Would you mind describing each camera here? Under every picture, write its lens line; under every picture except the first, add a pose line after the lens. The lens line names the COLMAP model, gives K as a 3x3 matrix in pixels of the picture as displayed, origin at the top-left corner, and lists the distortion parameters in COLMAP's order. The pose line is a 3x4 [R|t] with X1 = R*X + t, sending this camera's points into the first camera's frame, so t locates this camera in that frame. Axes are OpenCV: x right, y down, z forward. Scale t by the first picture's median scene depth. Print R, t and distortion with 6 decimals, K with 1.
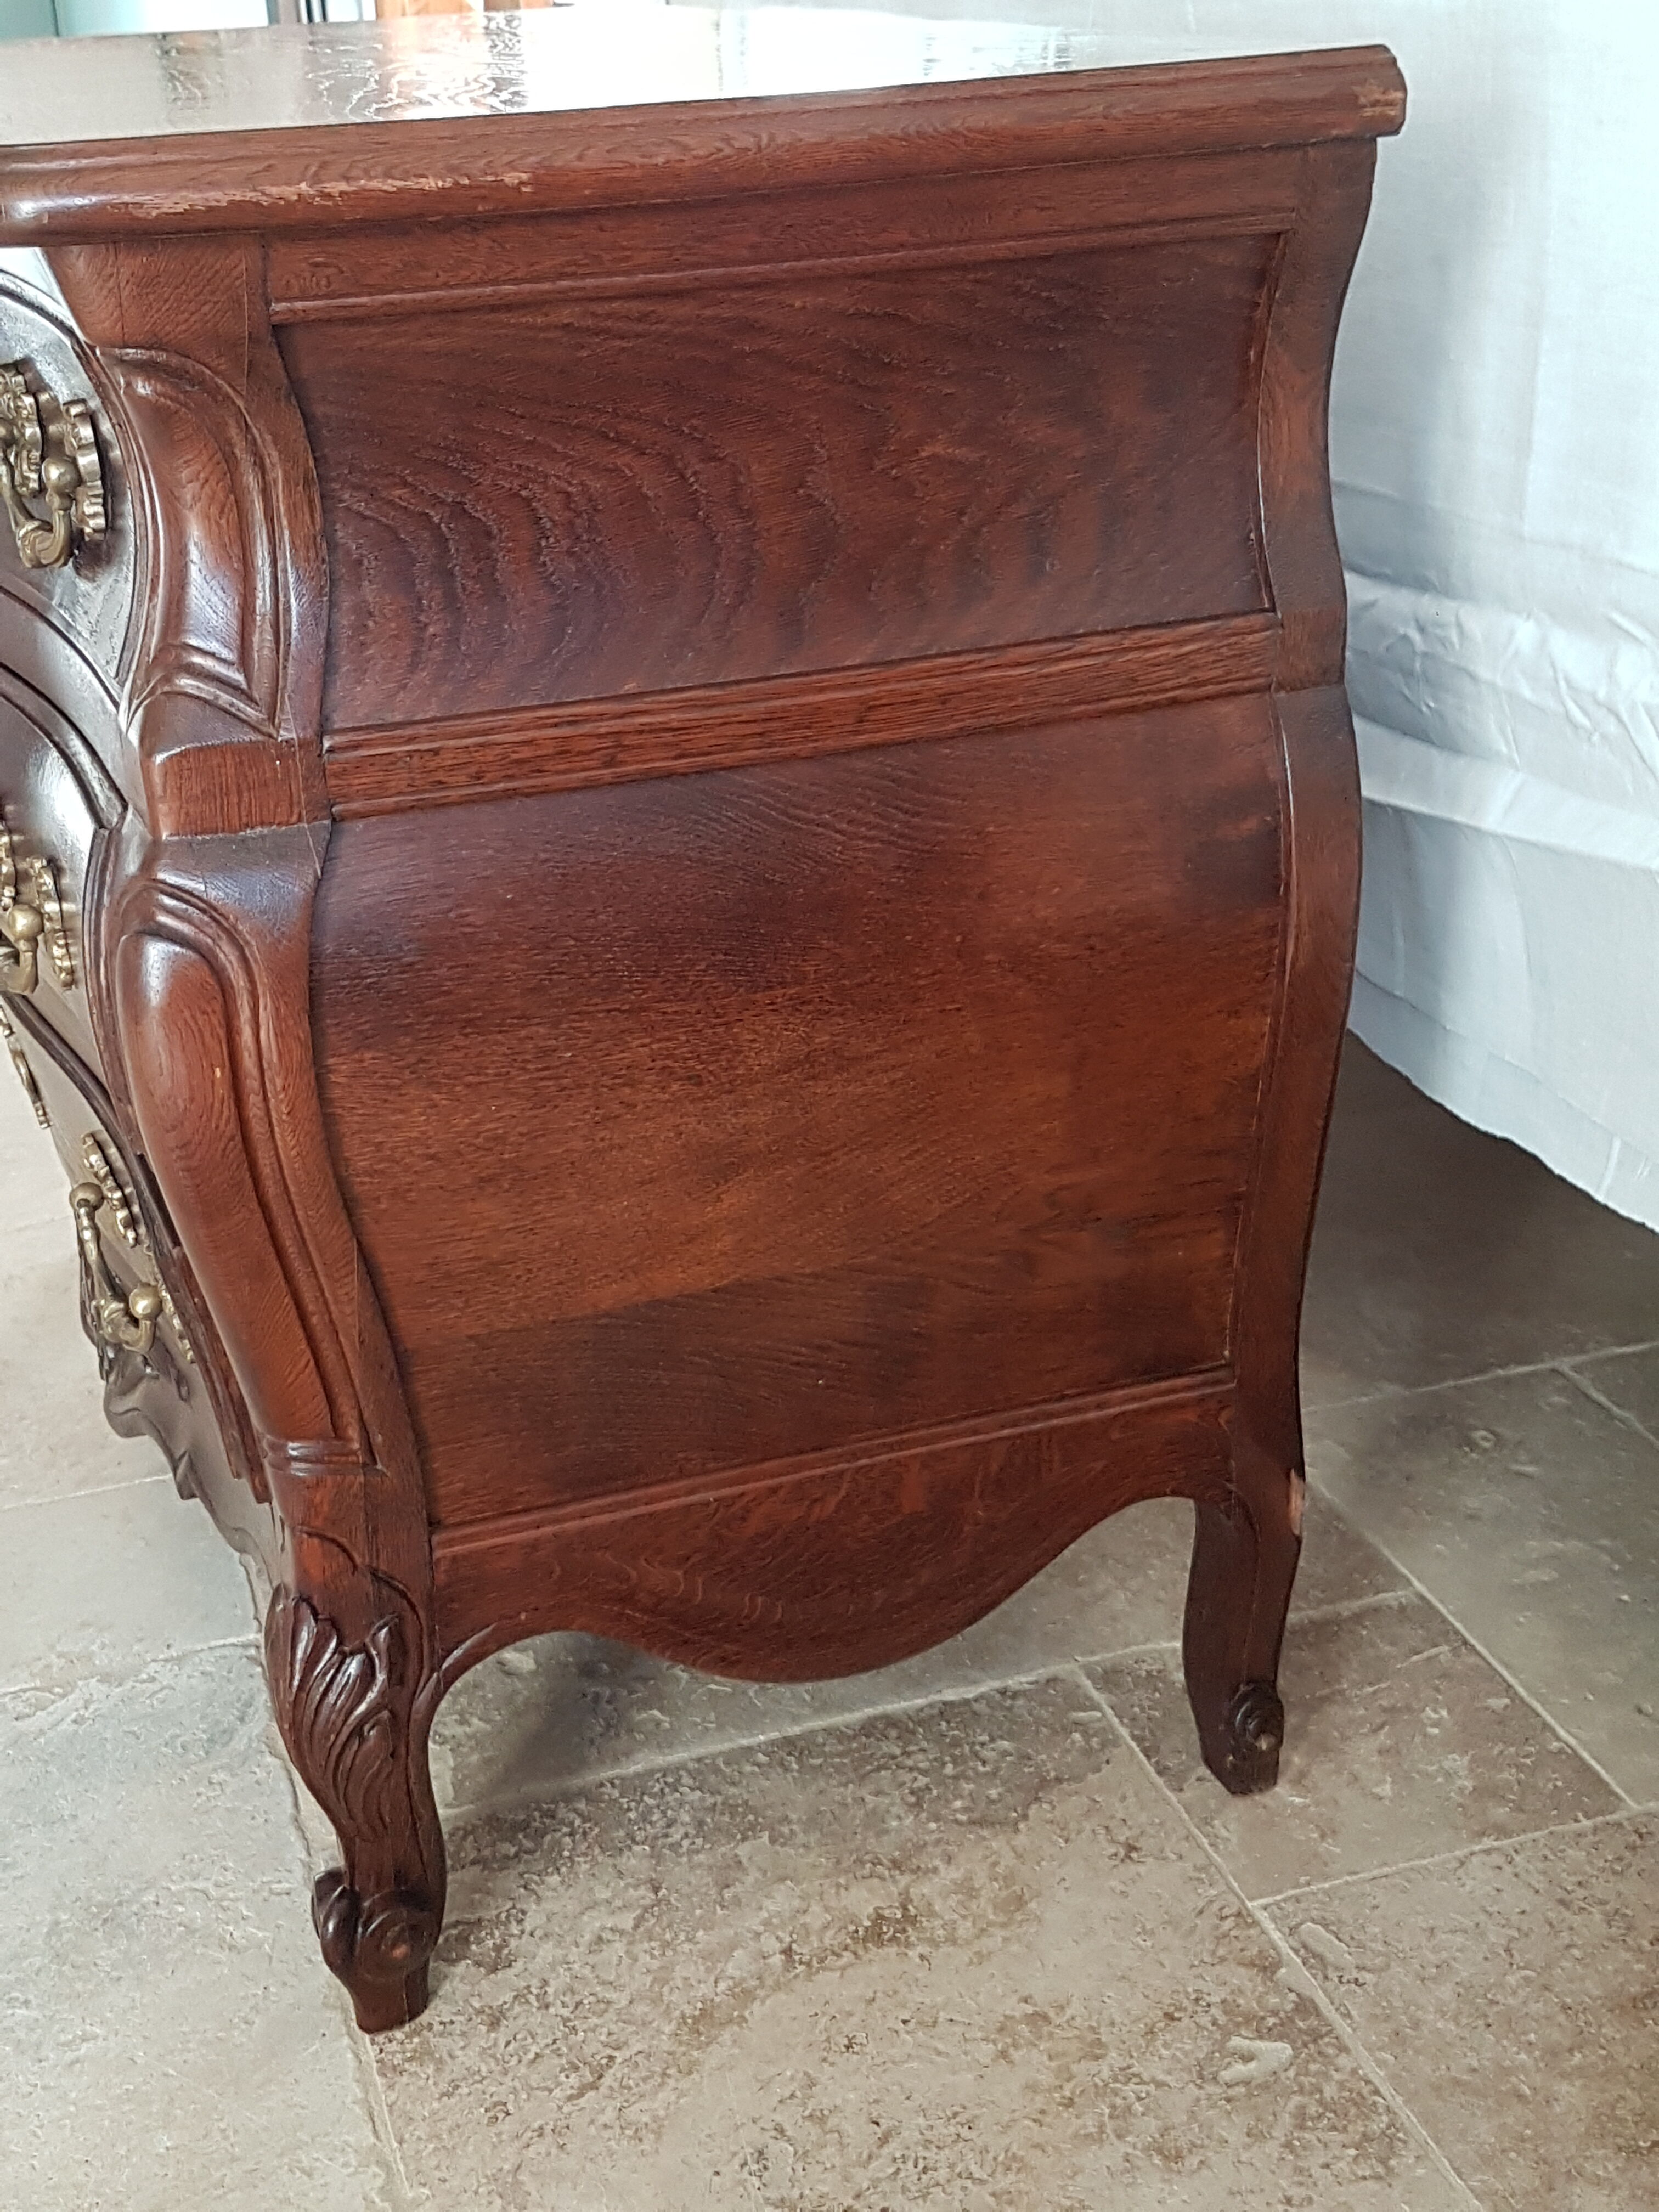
lens RADIAL K [[2869.8, 0, 783.9], [0, 2869.8, 1070.7], [0, 0, 1]] dist [0.173568, 0.000000]
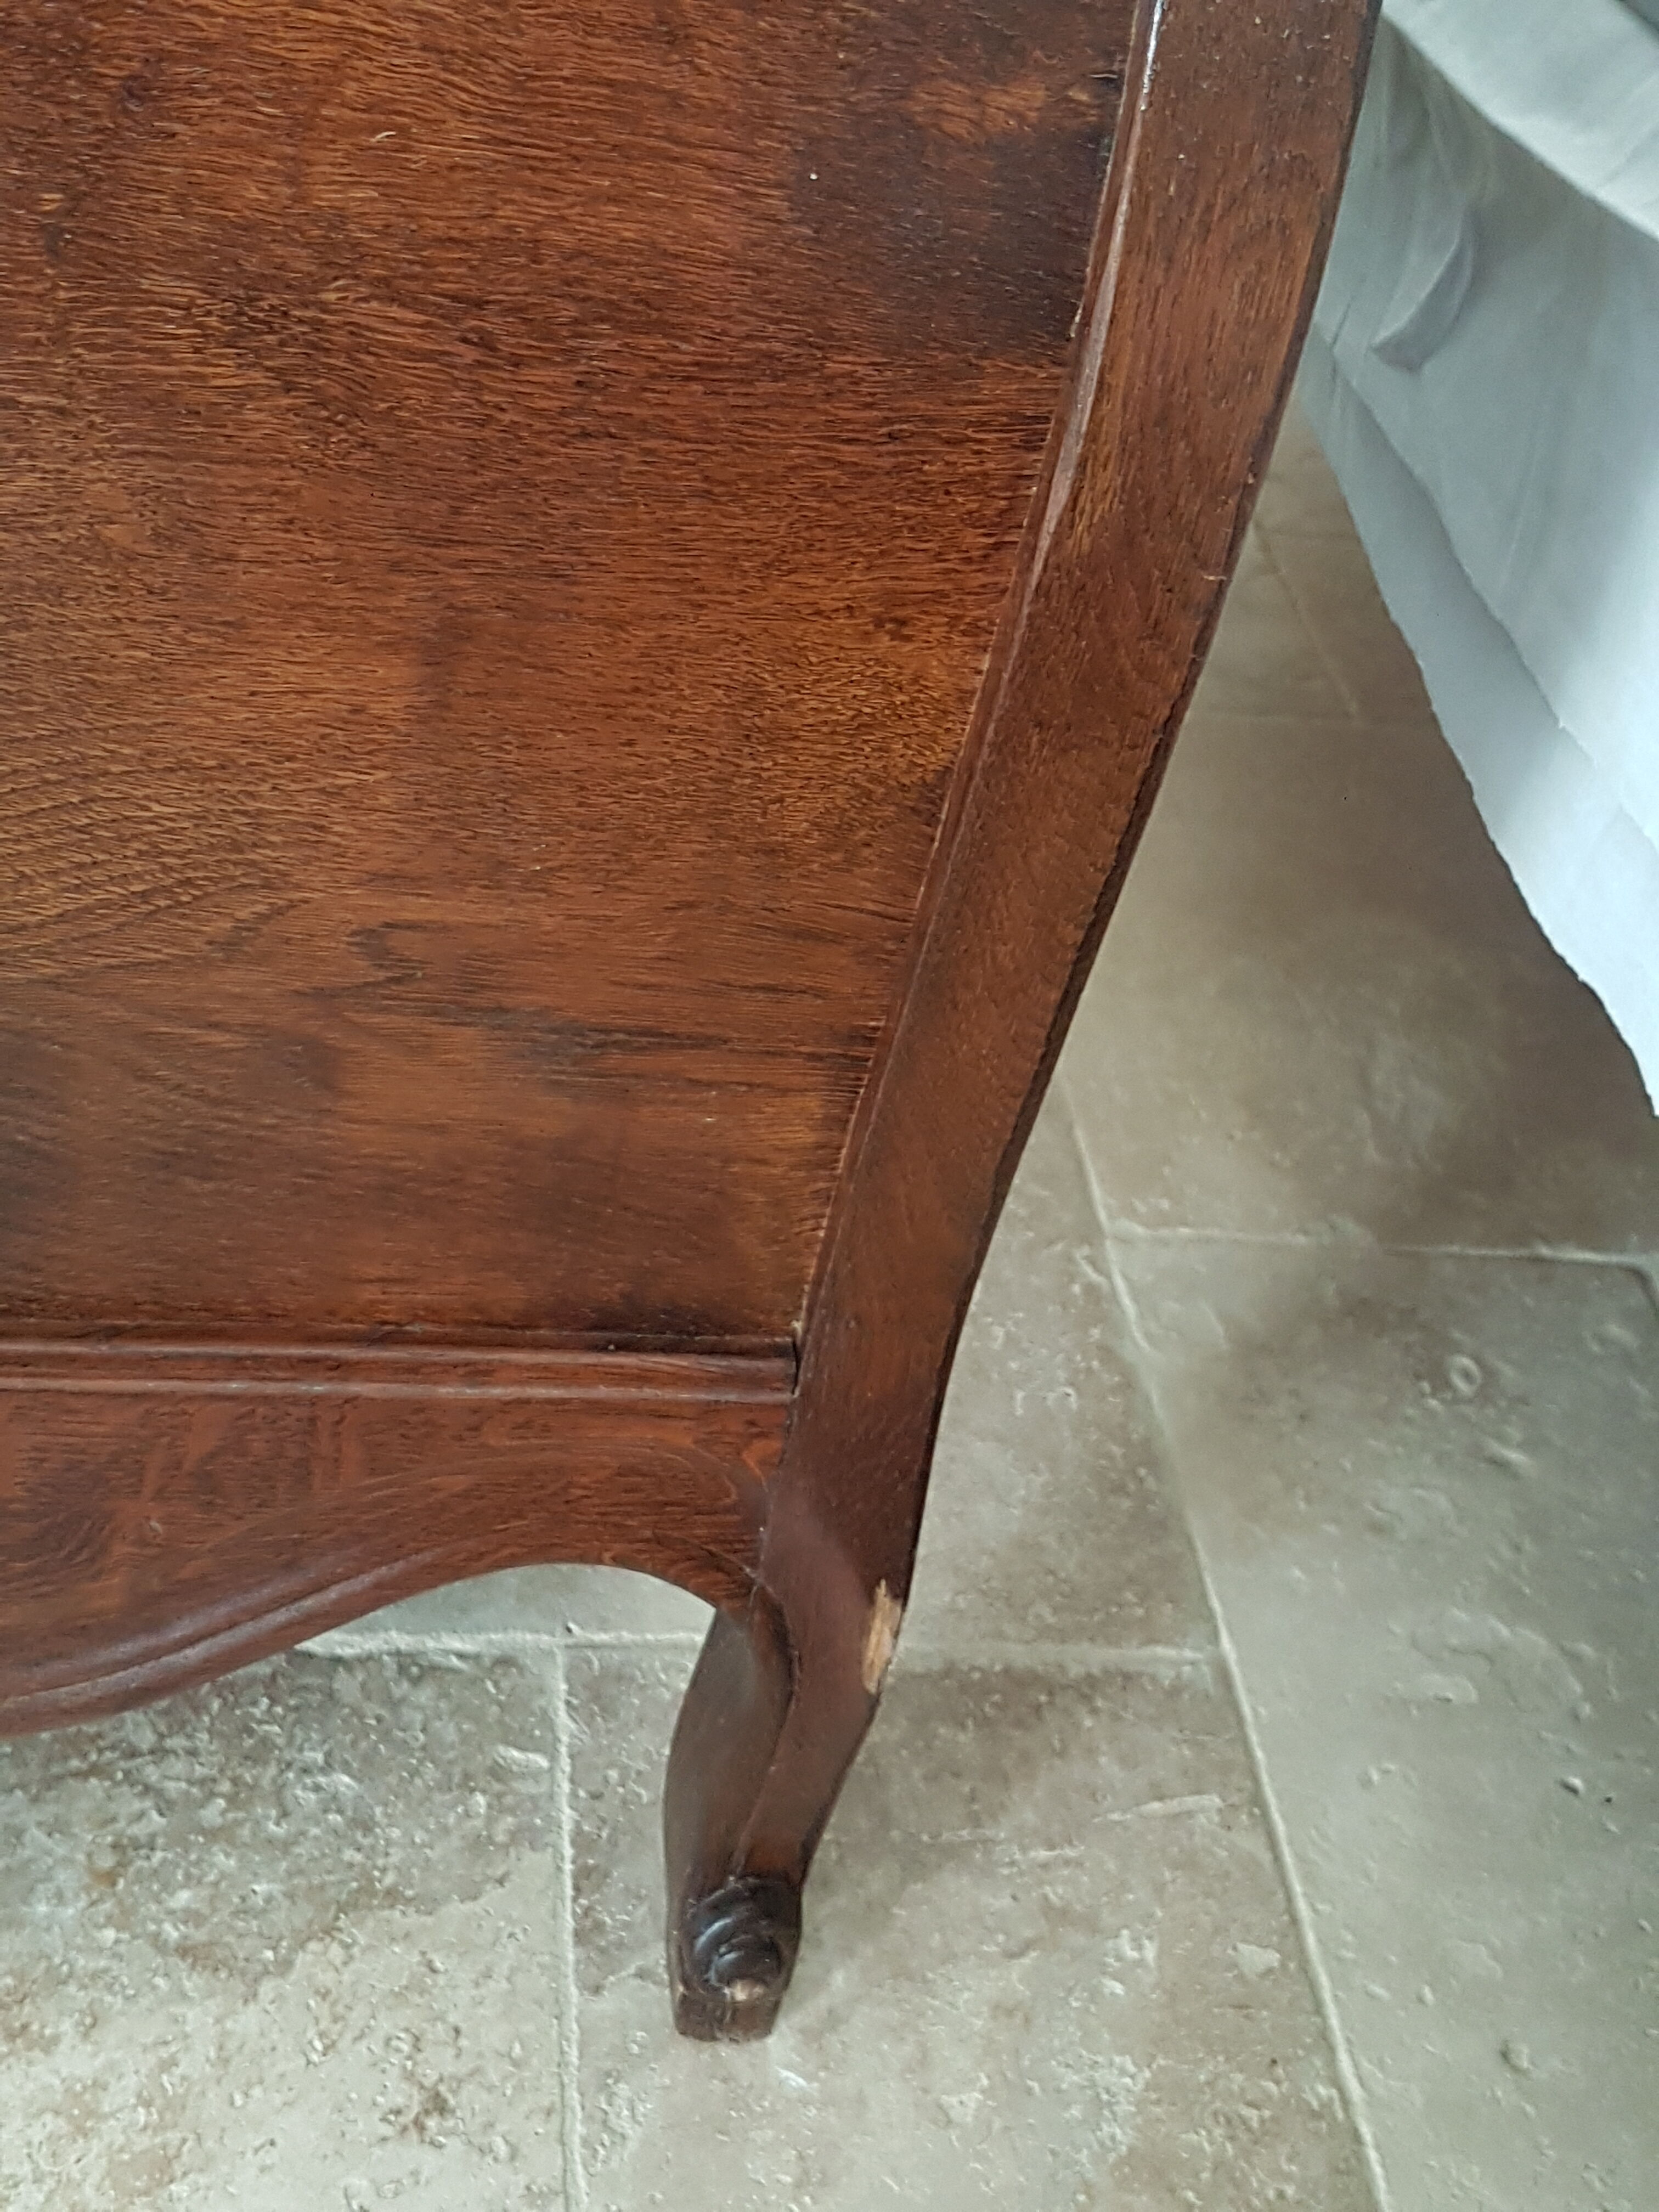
lens RADIAL K [[2869.8, 0, 828.9], [0, 2869.8, 1067.4], [0, 0, 1]] dist [0.173568, 0.000000]
pose [[0.960768, 0.273773, -0.044422, 0.170669], [-0.255552, 0.936064, 0.241820, -0.051515], [0.107785, -0.220980, 0.969304, 0.585308]]
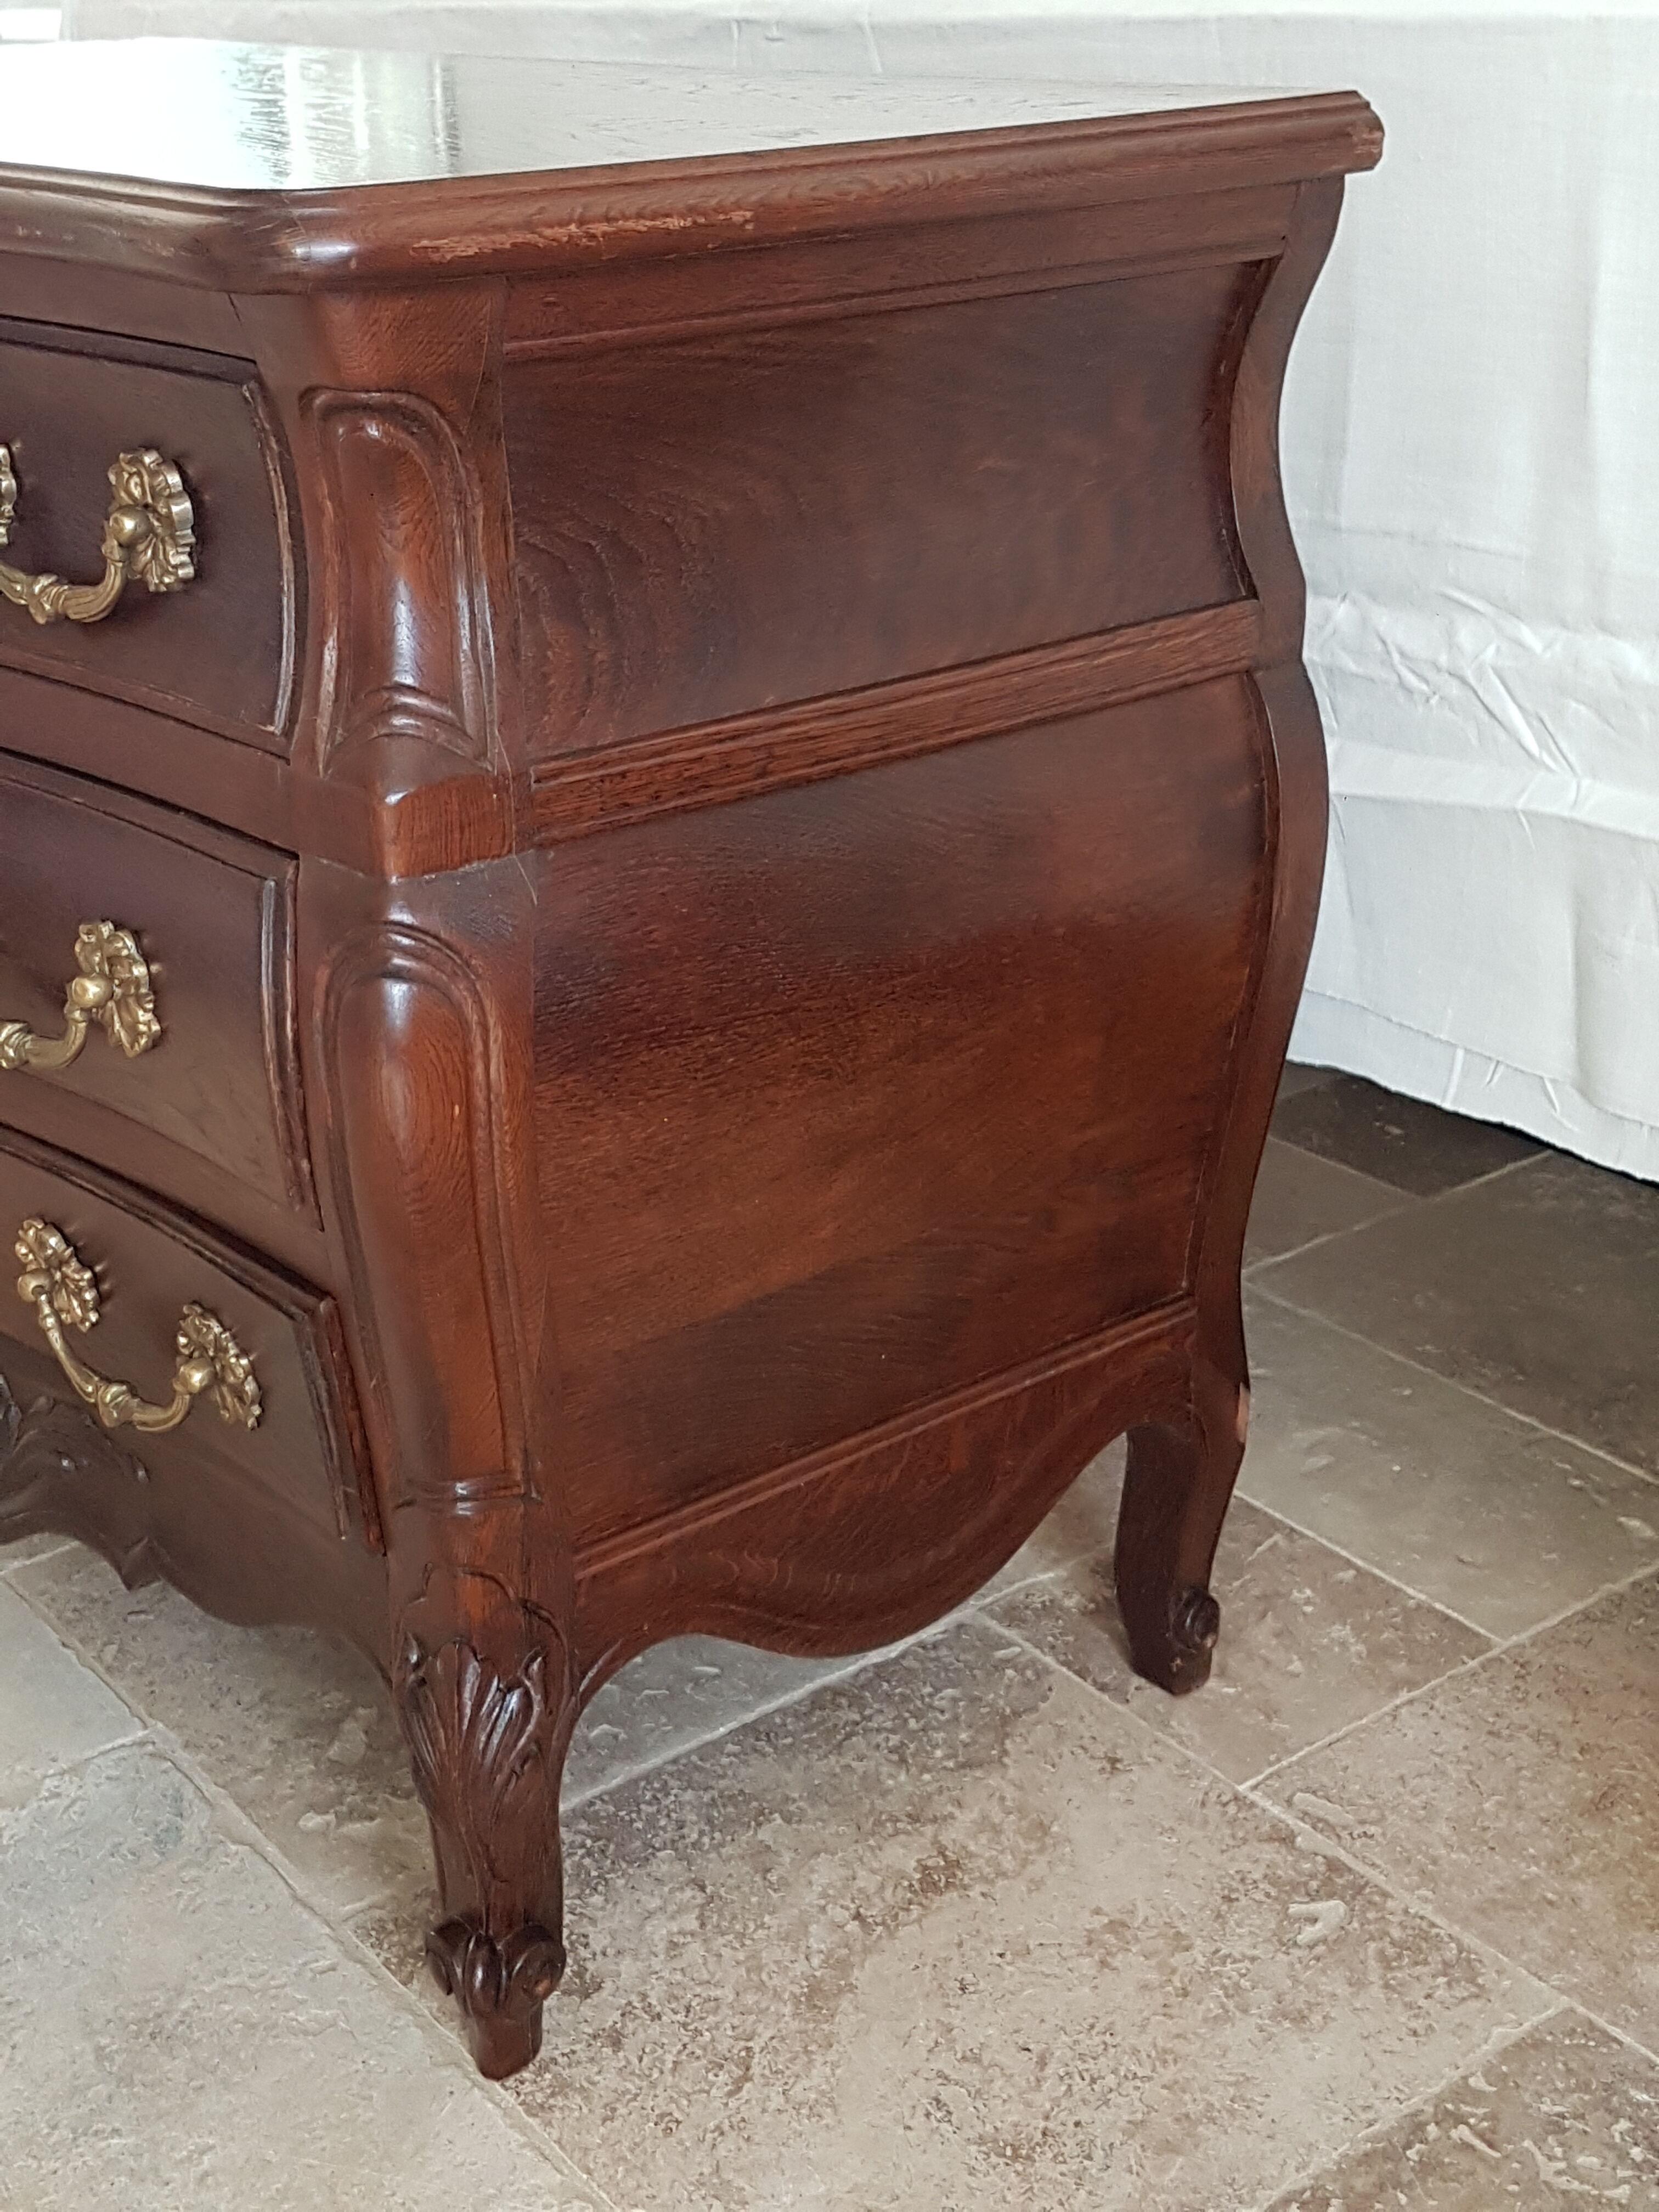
lens RADIAL K [[2869.8, 0, 776.9], [0, 2869.8, 1032.7], [0, 0, 1]] dist [0.173568, 0.000000]
pose [[0.940607, -0.100791, 0.324191, -0.339906], [0.108591, 0.994068, -0.006010, -0.006431], [-0.321662, 0.040858, 0.945973, 0.019676]]
